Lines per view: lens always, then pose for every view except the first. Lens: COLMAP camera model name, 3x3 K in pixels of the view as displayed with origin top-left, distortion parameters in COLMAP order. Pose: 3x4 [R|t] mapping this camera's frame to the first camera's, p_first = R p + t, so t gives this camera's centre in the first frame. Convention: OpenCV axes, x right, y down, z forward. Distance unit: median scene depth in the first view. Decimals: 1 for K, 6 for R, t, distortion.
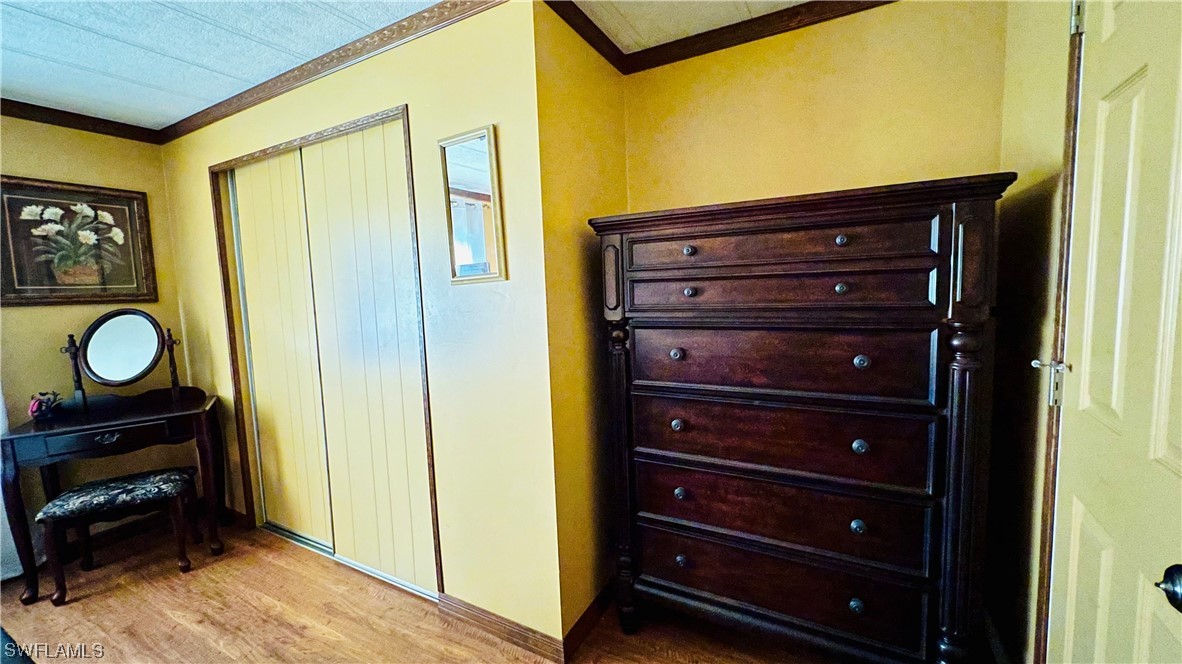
lens RADIAL K [[475.4, 0, 592.6], [0, 475.4, 328.7], [0, 0, 1]] dist [-0.000547, 0.000274]
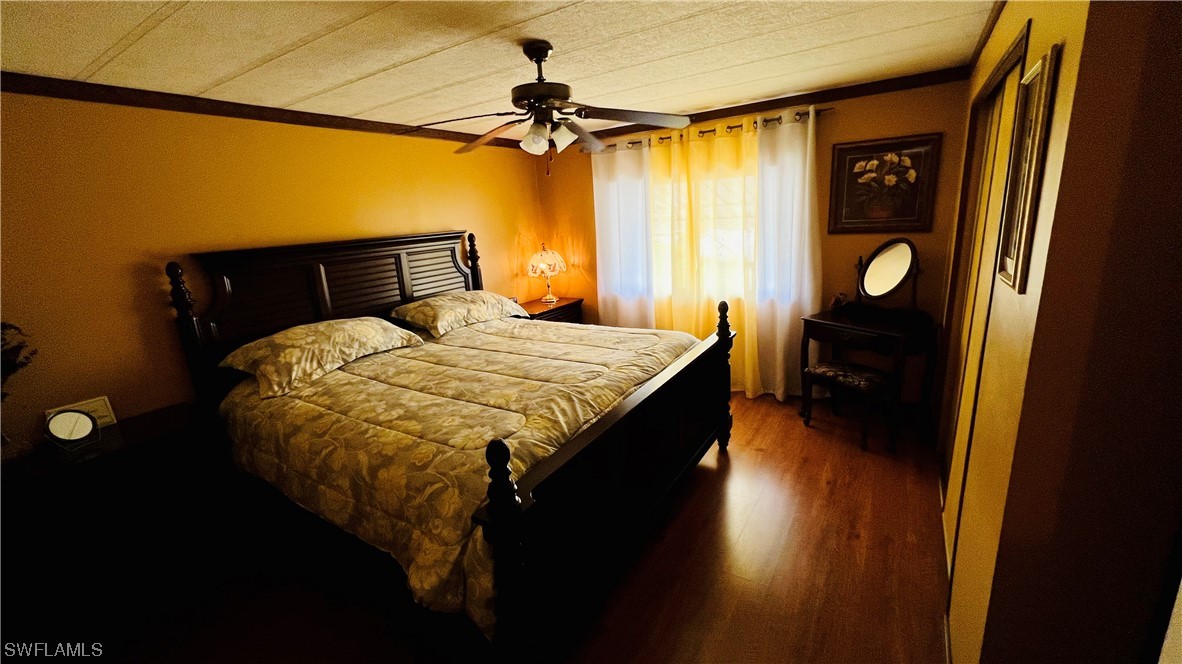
lens RADIAL K [[475.4, 0, 592.6], [0, 475.4, 328.7], [0, 0, 1]] dist [-0.000547, 0.000274]
pose [[-0.069693, 0.276672, -0.958434, 0.346200], [-0.026600, 0.959913, 0.279033, -0.148536], [0.997214, 0.044941, -0.059540, 0.301613]]
